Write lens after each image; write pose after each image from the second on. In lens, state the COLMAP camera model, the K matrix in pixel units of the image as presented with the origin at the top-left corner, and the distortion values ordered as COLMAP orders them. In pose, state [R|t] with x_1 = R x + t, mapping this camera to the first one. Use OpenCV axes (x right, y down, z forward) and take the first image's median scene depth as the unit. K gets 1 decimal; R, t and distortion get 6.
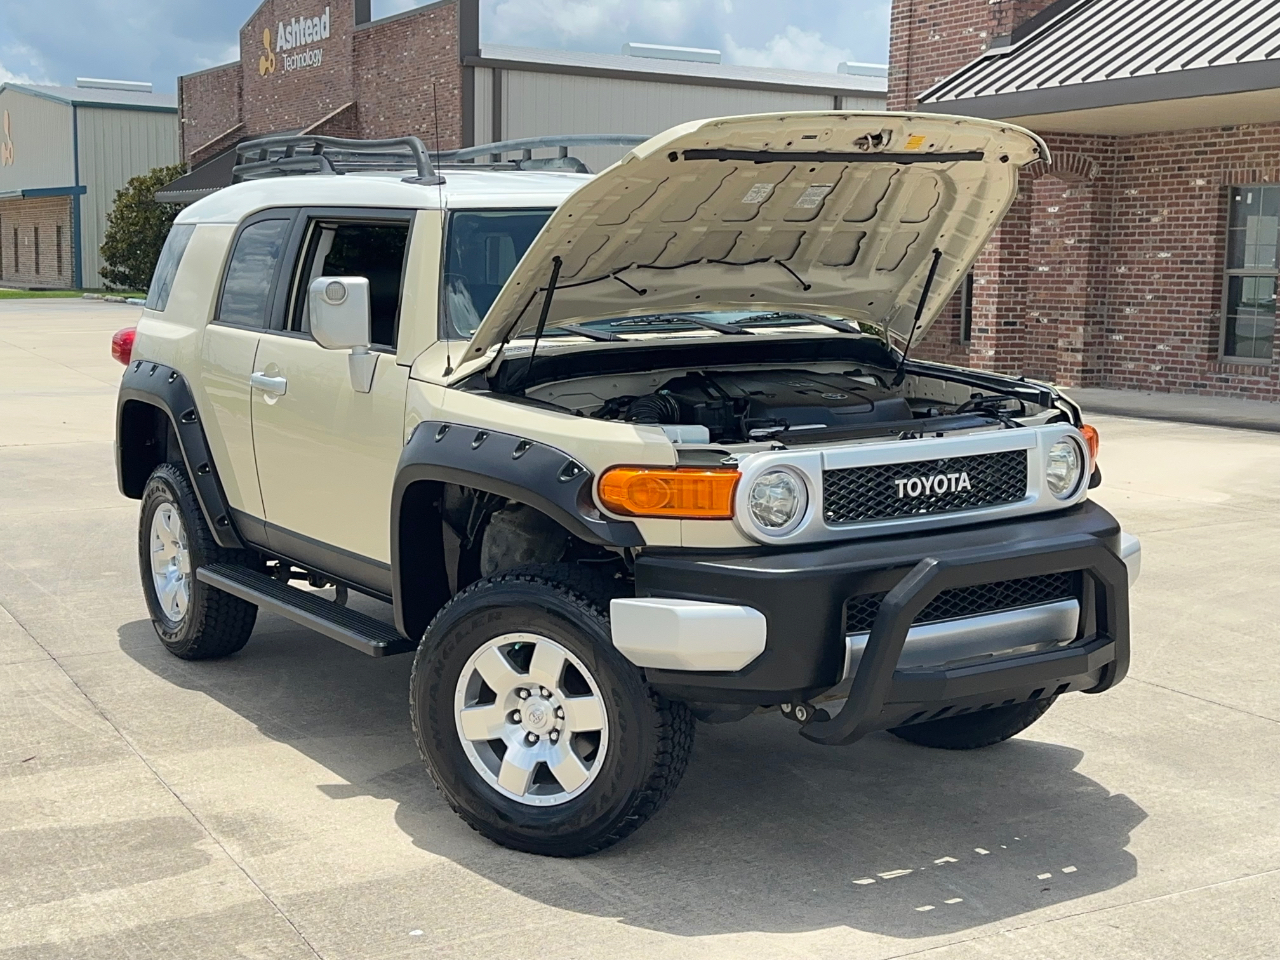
lens RADIAL K [[1750.1, 0, 635.2], [0, 1750.1, 484.6], [0, 0, 1]] dist [0.193749, -0.374072]
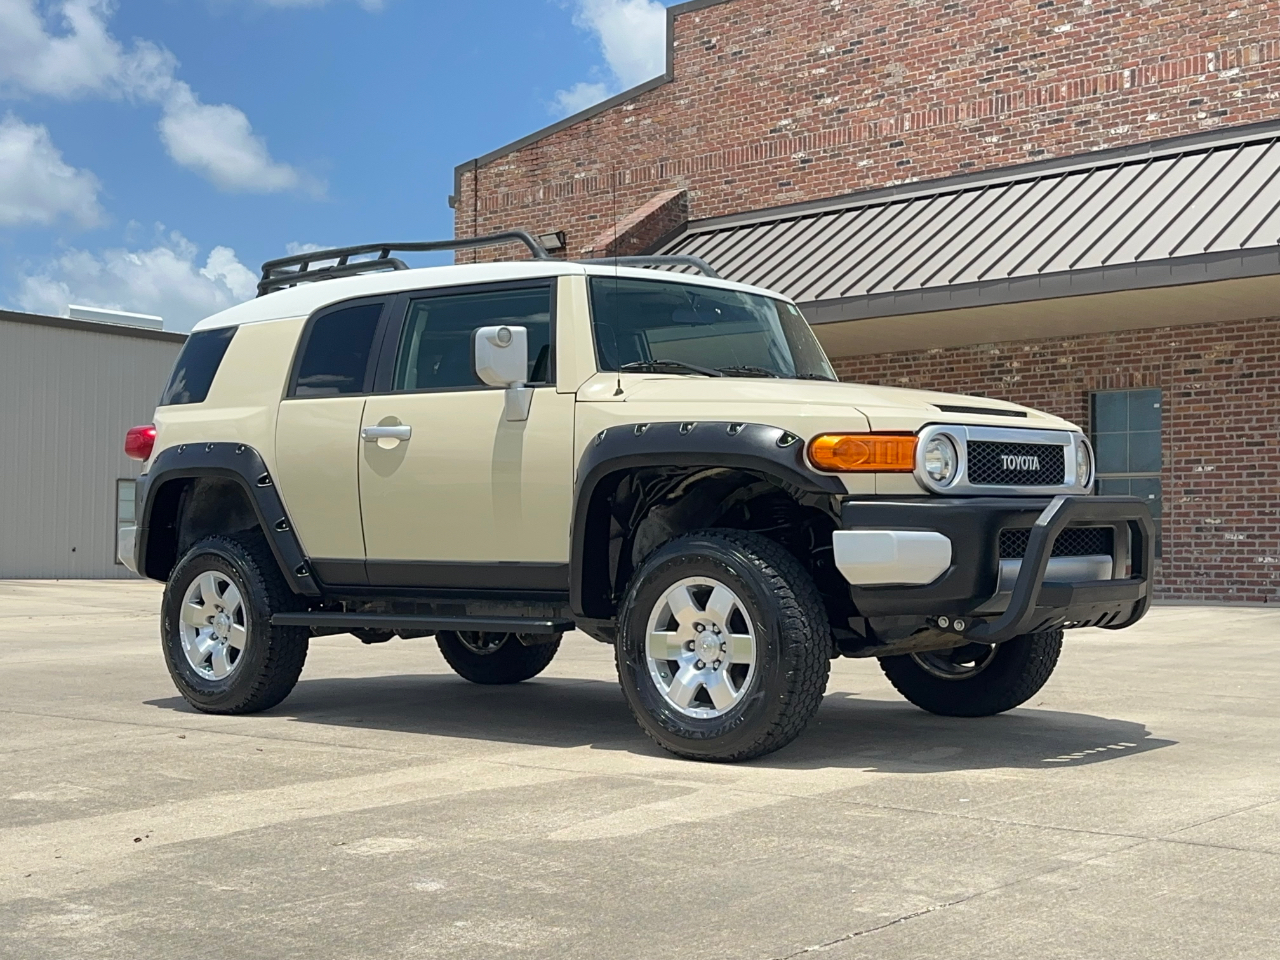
lens RADIAL K [[1750.1, 0, 635.2], [0, 1750.1, 484.6], [0, 0, 1]] dist [0.193749, -0.374072]
pose [[0.960151, 0.004573, 0.279446, -0.445829], [0.040542, 0.987011, -0.155453, 0.195225], [-0.276527, 0.160588, 0.947494, -0.171185]]
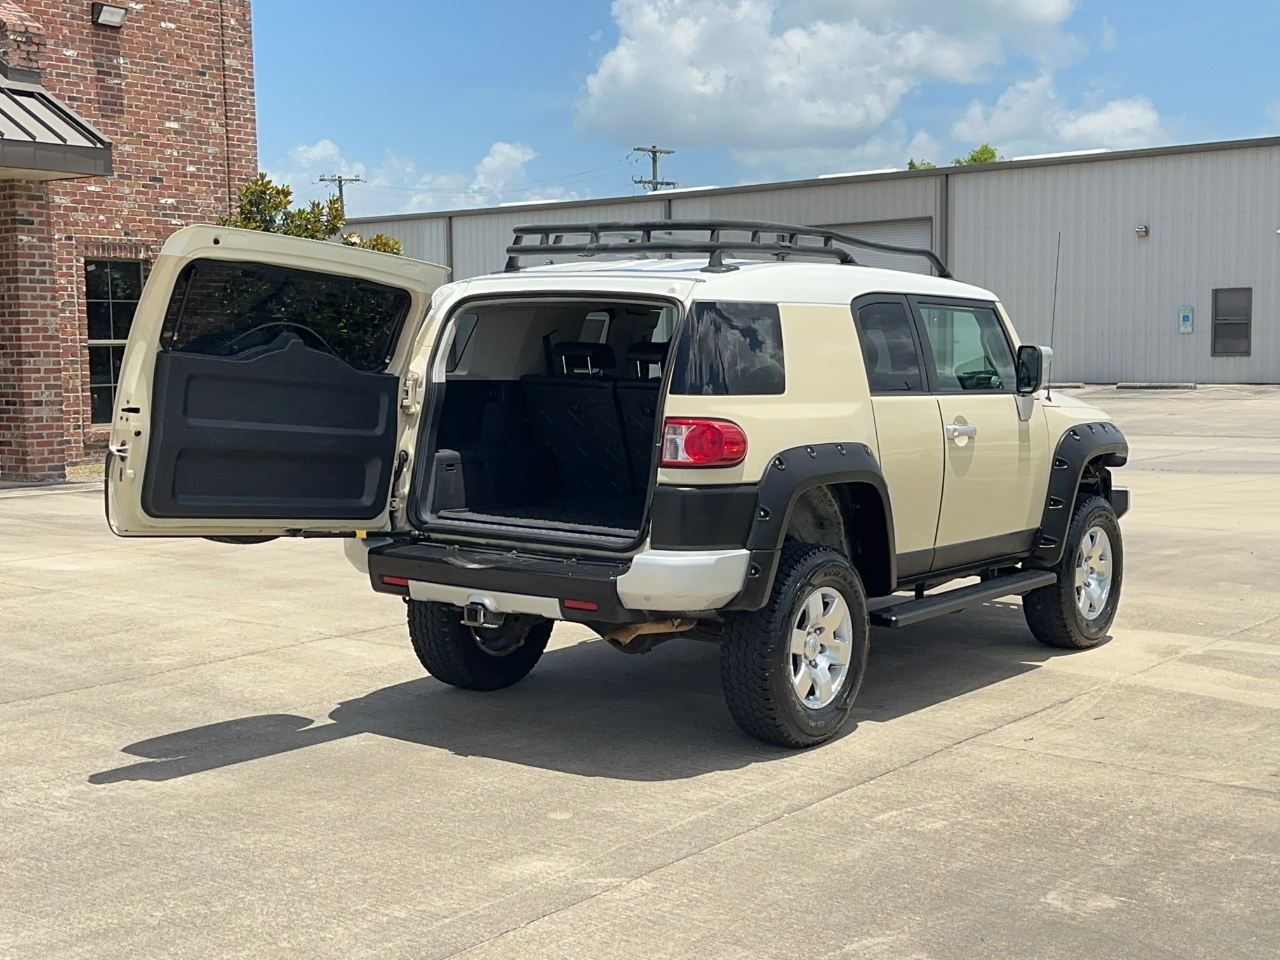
lens RADIAL K [[1771.2, 0, 636.4], [0, 1771.2, 483.3], [0, 0, 1]] dist [0.208378, -0.480082]
pose [[-0.356459, -0.082448, 0.930666, -1.590531], [0.116454, 0.984410, 0.131813, -0.261212], [-0.927025, 0.155366, -0.341300, 1.987576]]
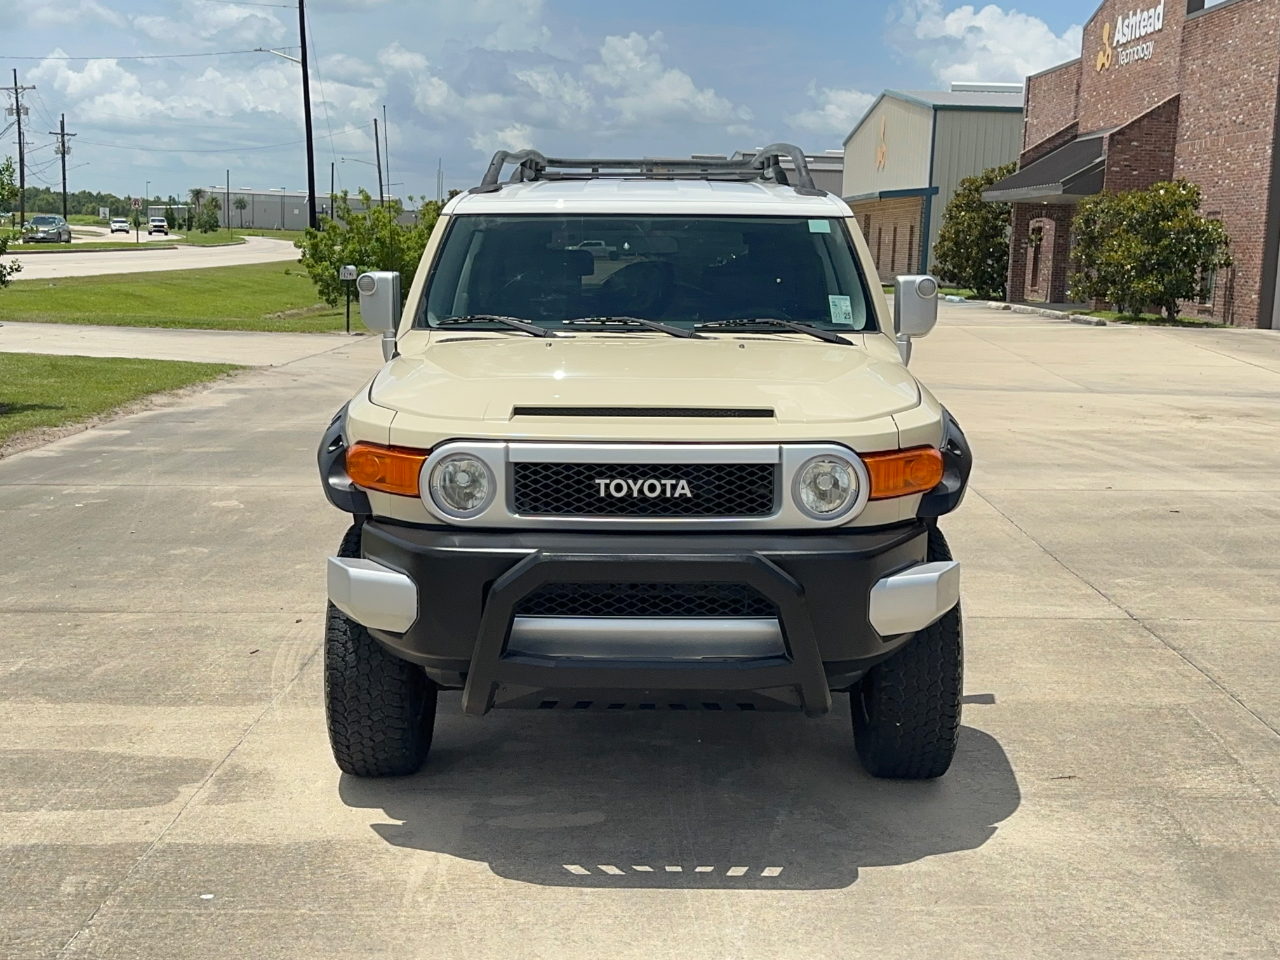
lens RADIAL K [[1747.5, 0, 636.0], [0, 1747.5, 484.9], [0, 0, 1]] dist [0.205675, -0.463927]
pose [[0.834169, 0.092829, -0.543641, 0.665094], [-0.090320, 0.995418, 0.031384, -0.030946], [0.544063, 0.022922, 0.838731, 0.122398]]
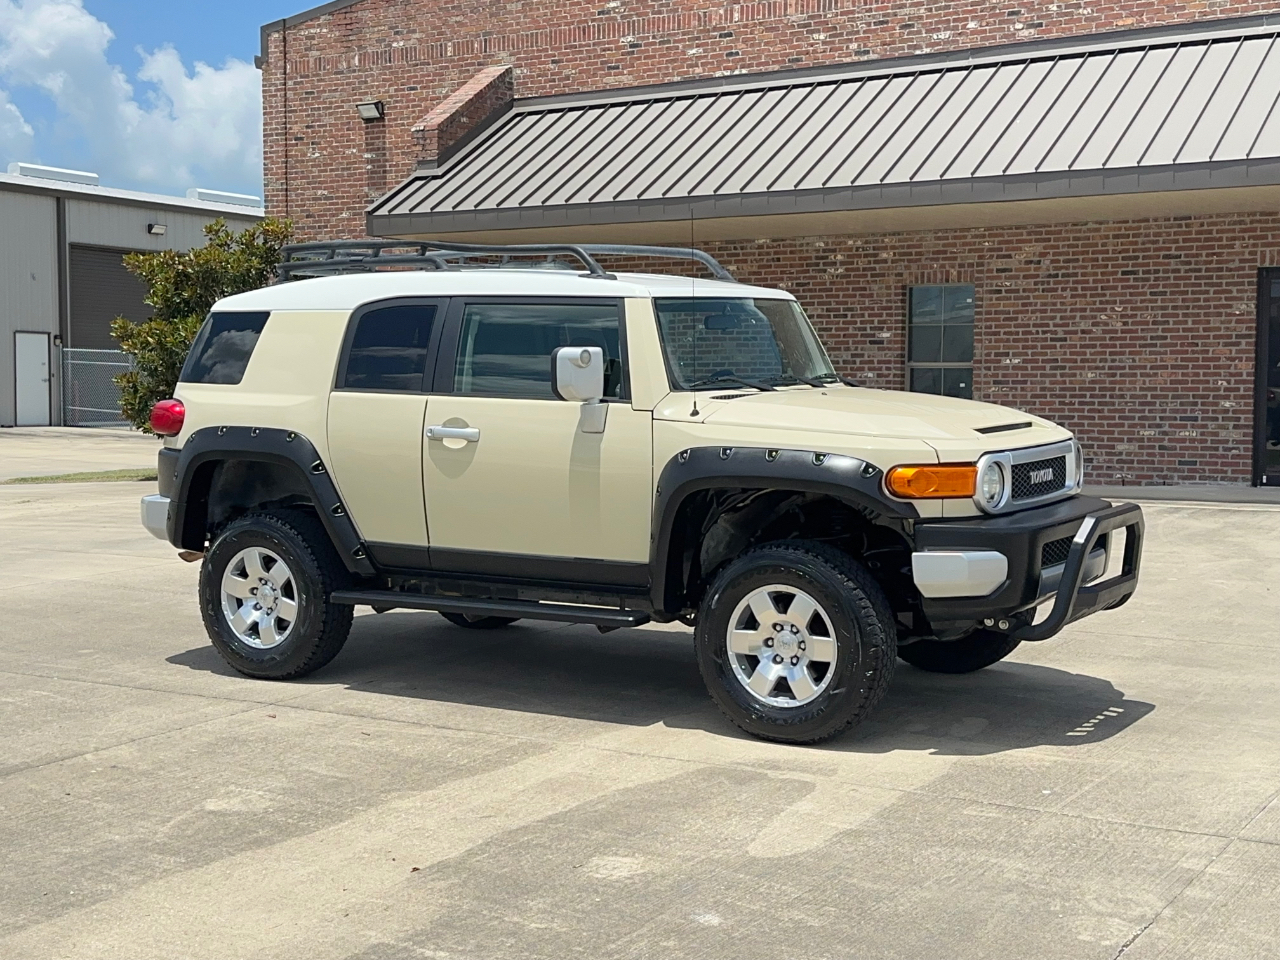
lens RADIAL K [[1750.1, 0, 635.2], [0, 1750.1, 484.6], [0, 0, 1]] dist [0.193749, -0.374072]
pose [[0.903748, -0.033547, 0.426748, -0.747910], [0.058264, 0.997287, -0.044991, 0.051903], [-0.424081, 0.065525, 0.903251, -0.228526]]
